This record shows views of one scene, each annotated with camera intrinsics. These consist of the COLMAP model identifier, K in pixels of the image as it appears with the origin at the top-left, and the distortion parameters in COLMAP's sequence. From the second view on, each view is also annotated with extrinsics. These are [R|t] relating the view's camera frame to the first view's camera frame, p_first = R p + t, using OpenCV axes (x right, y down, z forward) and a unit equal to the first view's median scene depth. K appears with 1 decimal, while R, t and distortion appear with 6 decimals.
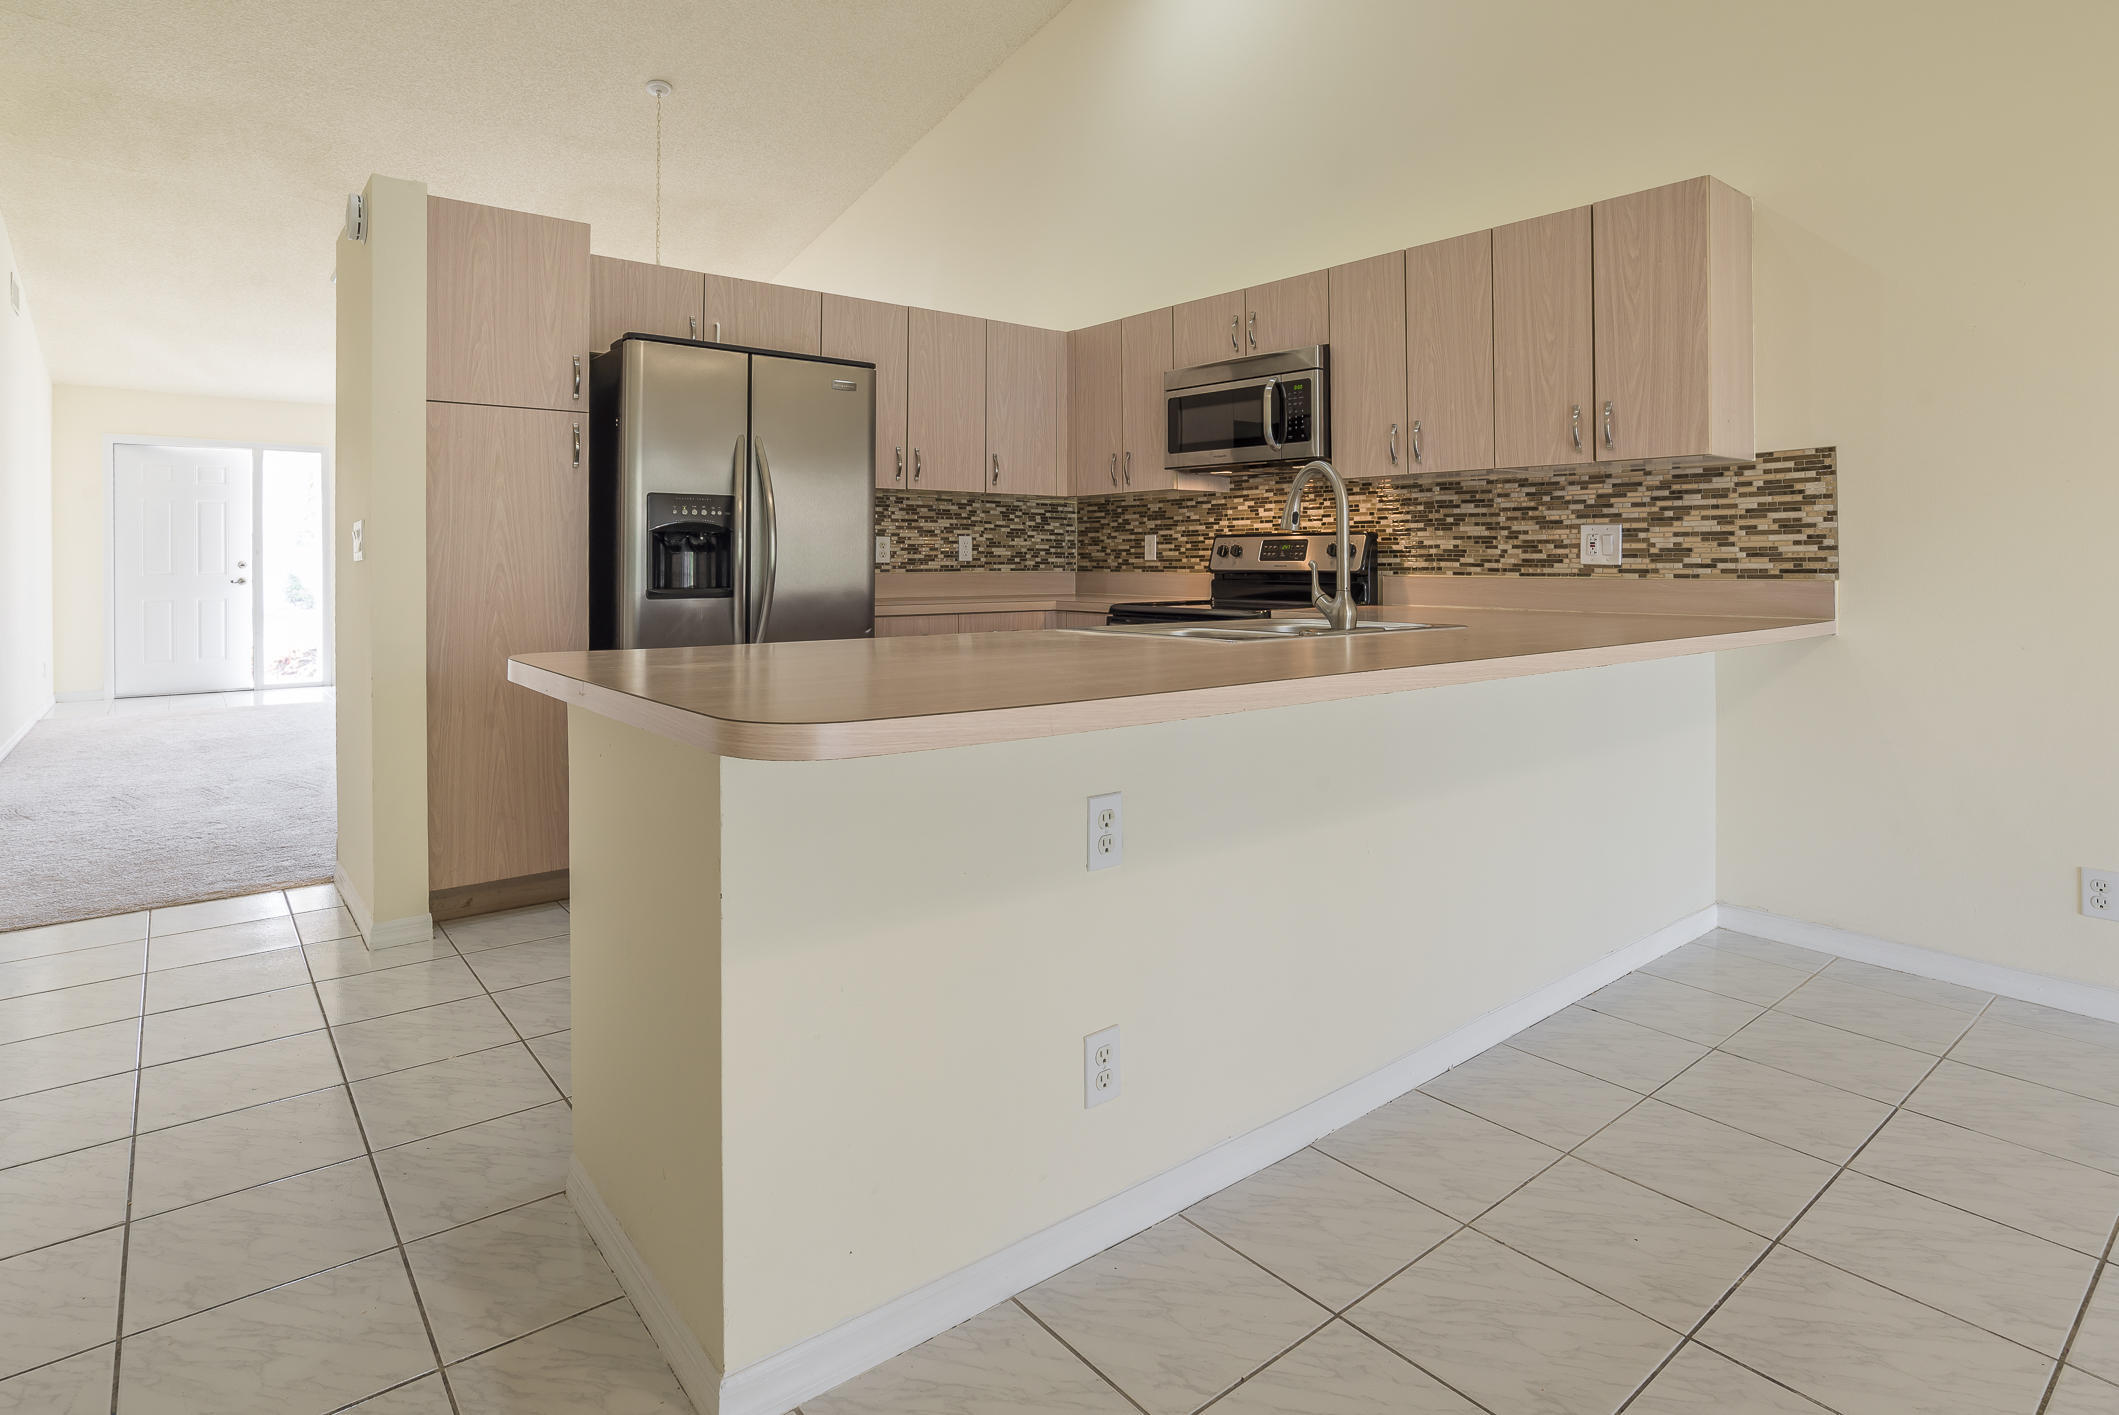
lens RADIAL K [[1091.8, 0, 1035.9], [0, 1091.8, 578.6], [0, 0, 1]] dist [-0.041787, 0.006616]
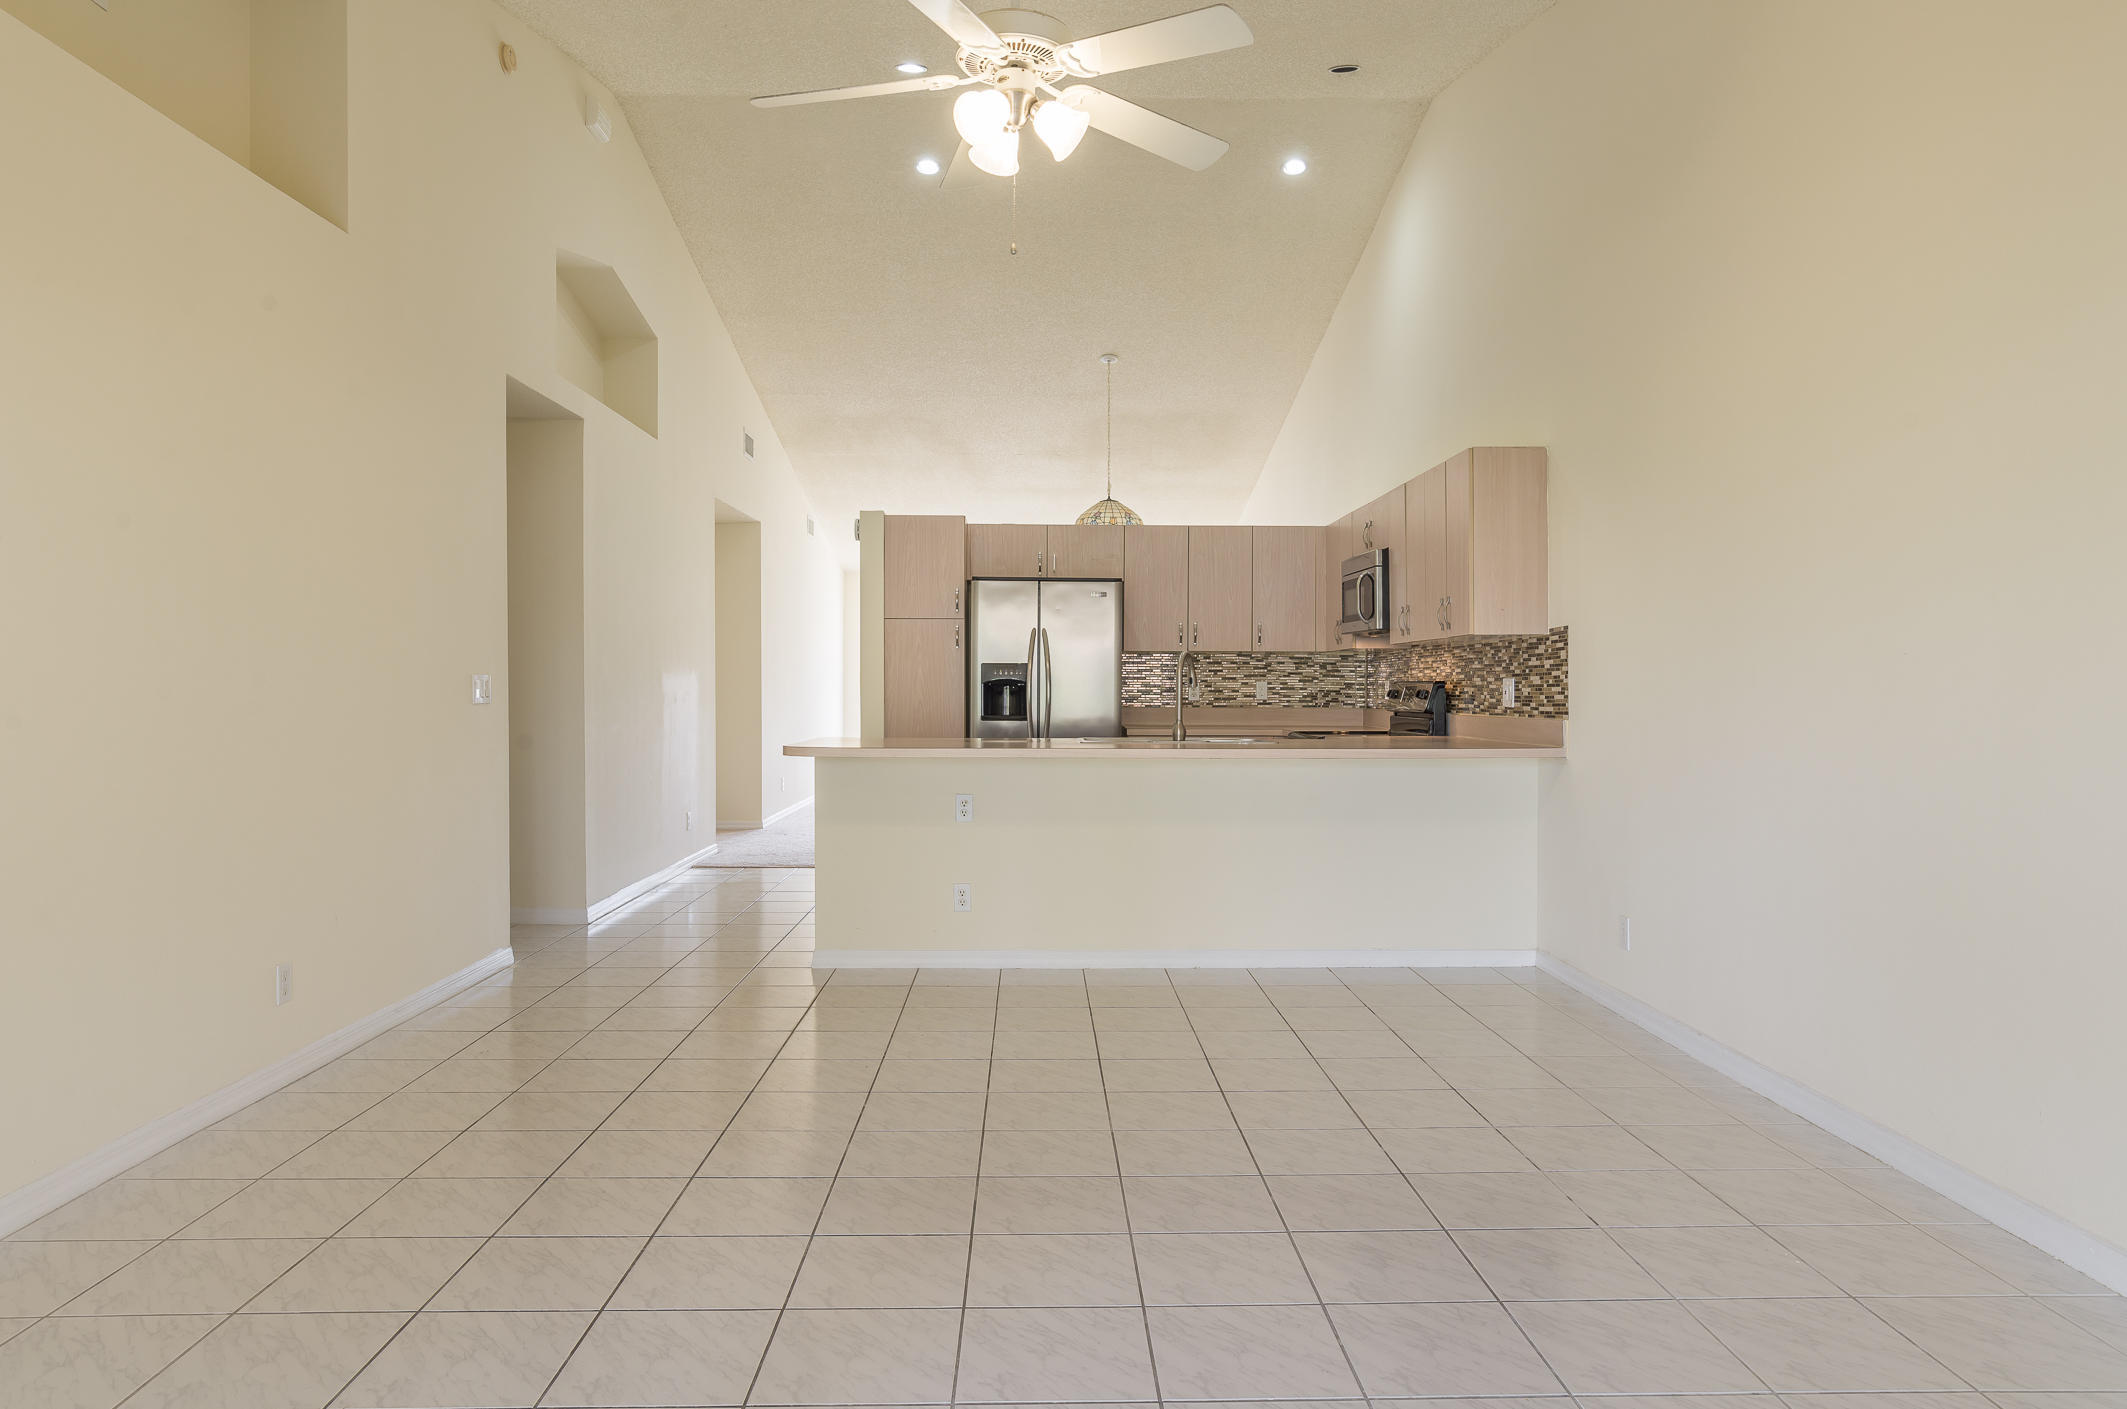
lens RADIAL K [[1377.3, 0, 1043.5], [0, 1377.3, 690.5], [0, 0, 1]] dist [0.030159, 0.001817]
pose [[0.786154, 0.003156, -0.618023, 1.039272], [-0.012099, 0.999874, -0.010283, -0.008139], [0.617913, 0.015561, 0.786093, -0.686131]]
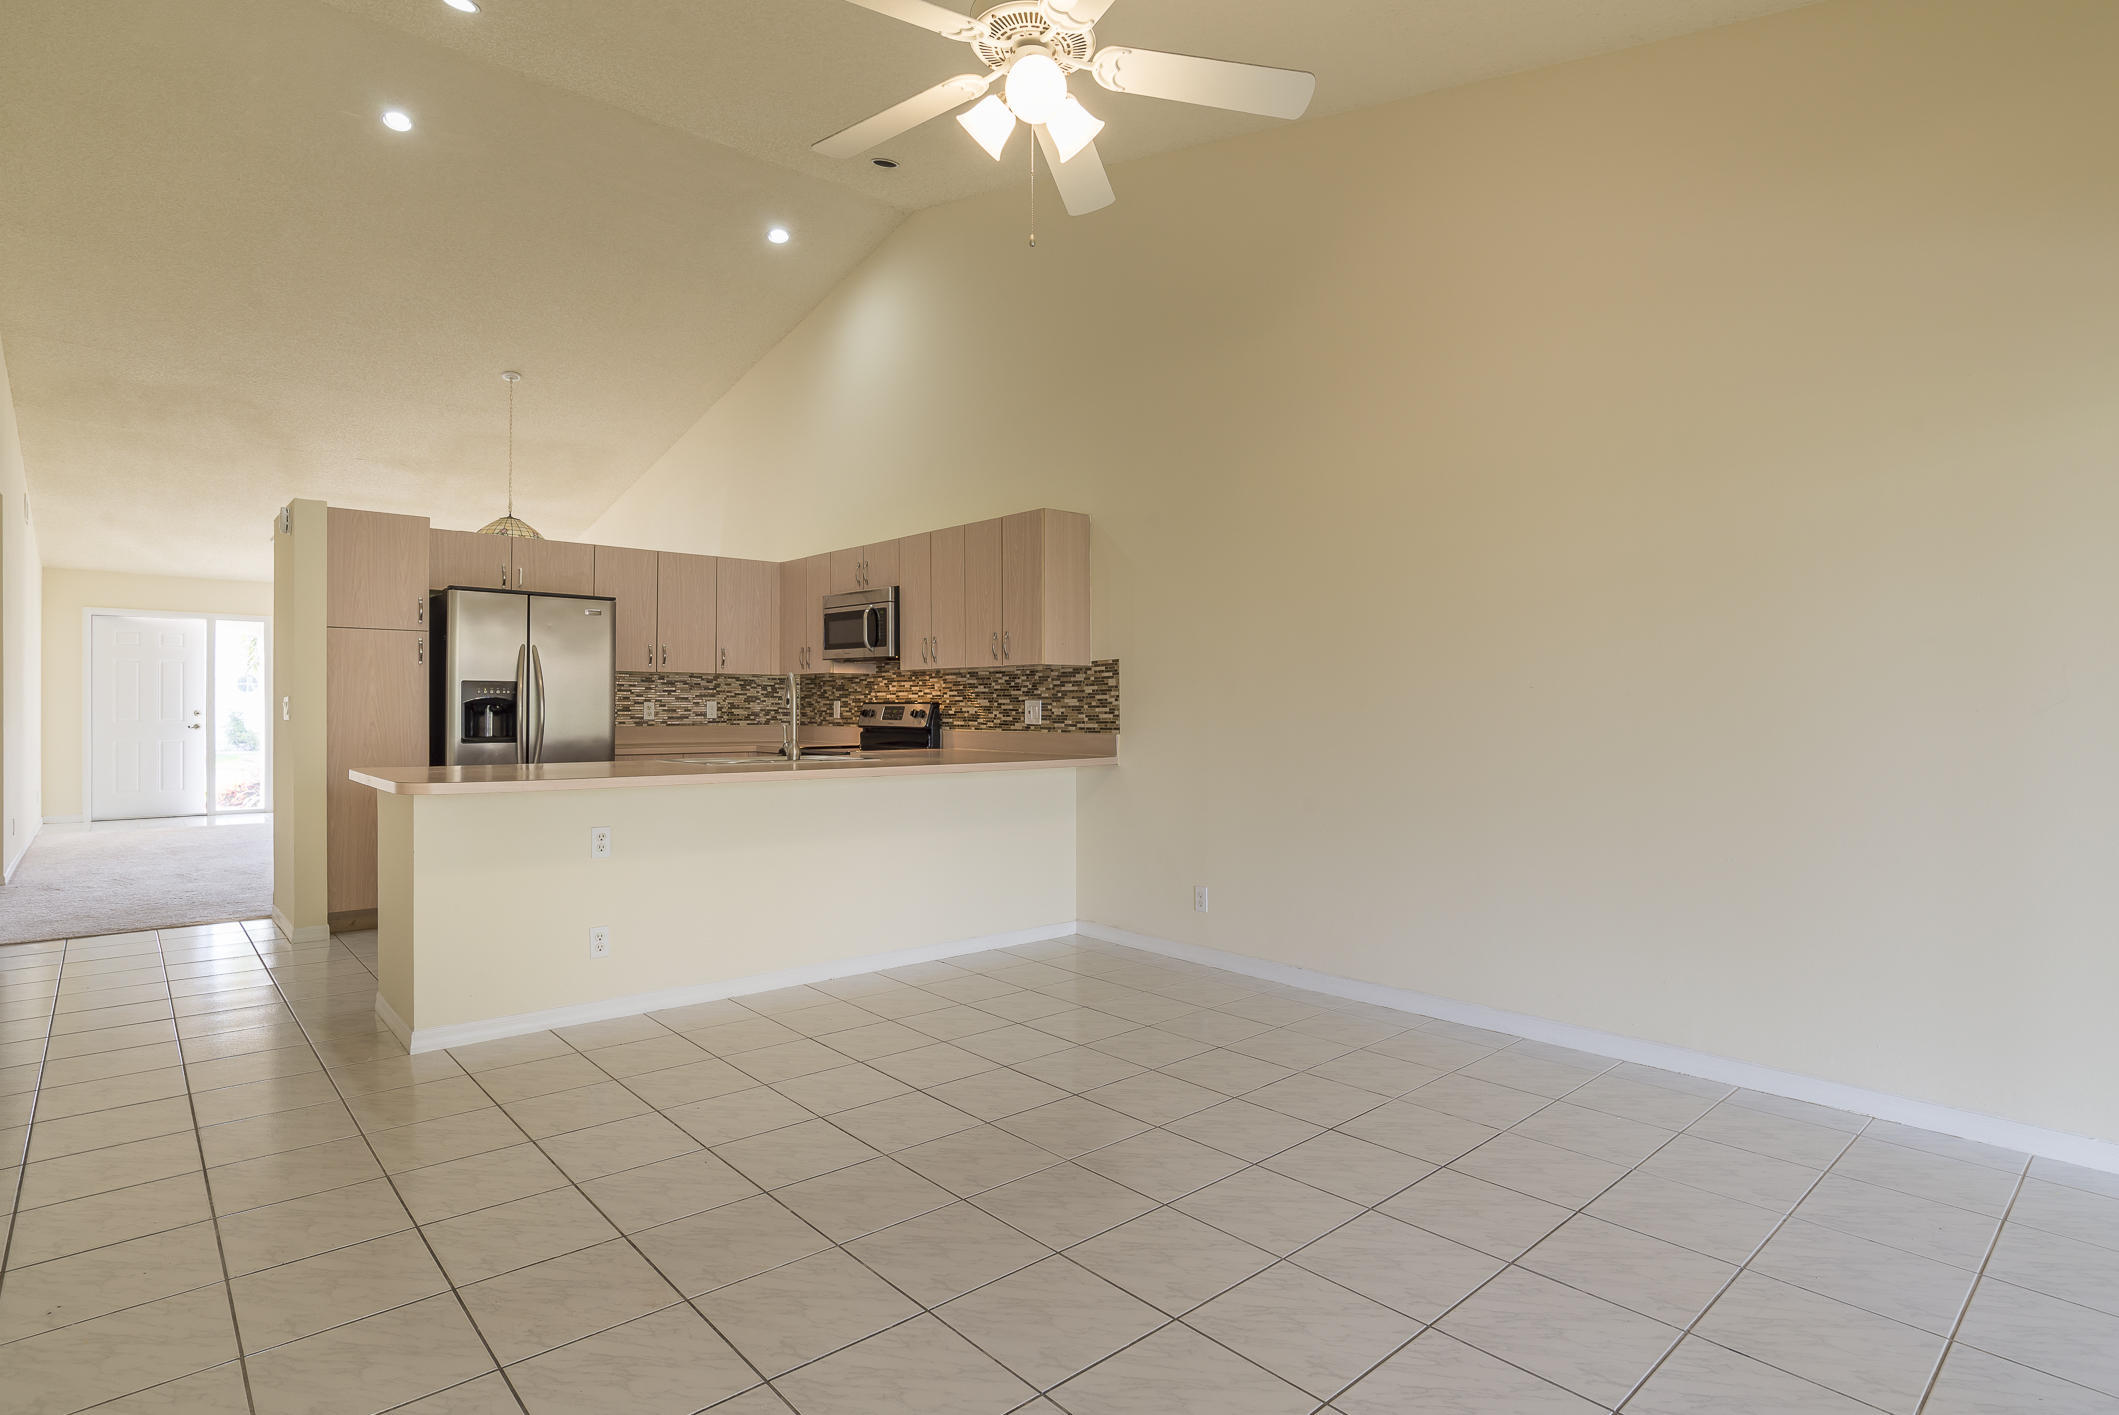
lens RADIAL K [[1091.8, 0, 1039.4], [0, 1091.8, 721.1], [0, 0, 1]] dist [-0.041787, 0.006616]
pose [[0.999174, 0.003721, 0.040455, 0.420191], [-0.003618, 0.999990, -0.002621, -0.012353], [-0.040464, 0.002472, 0.999178, -0.635073]]
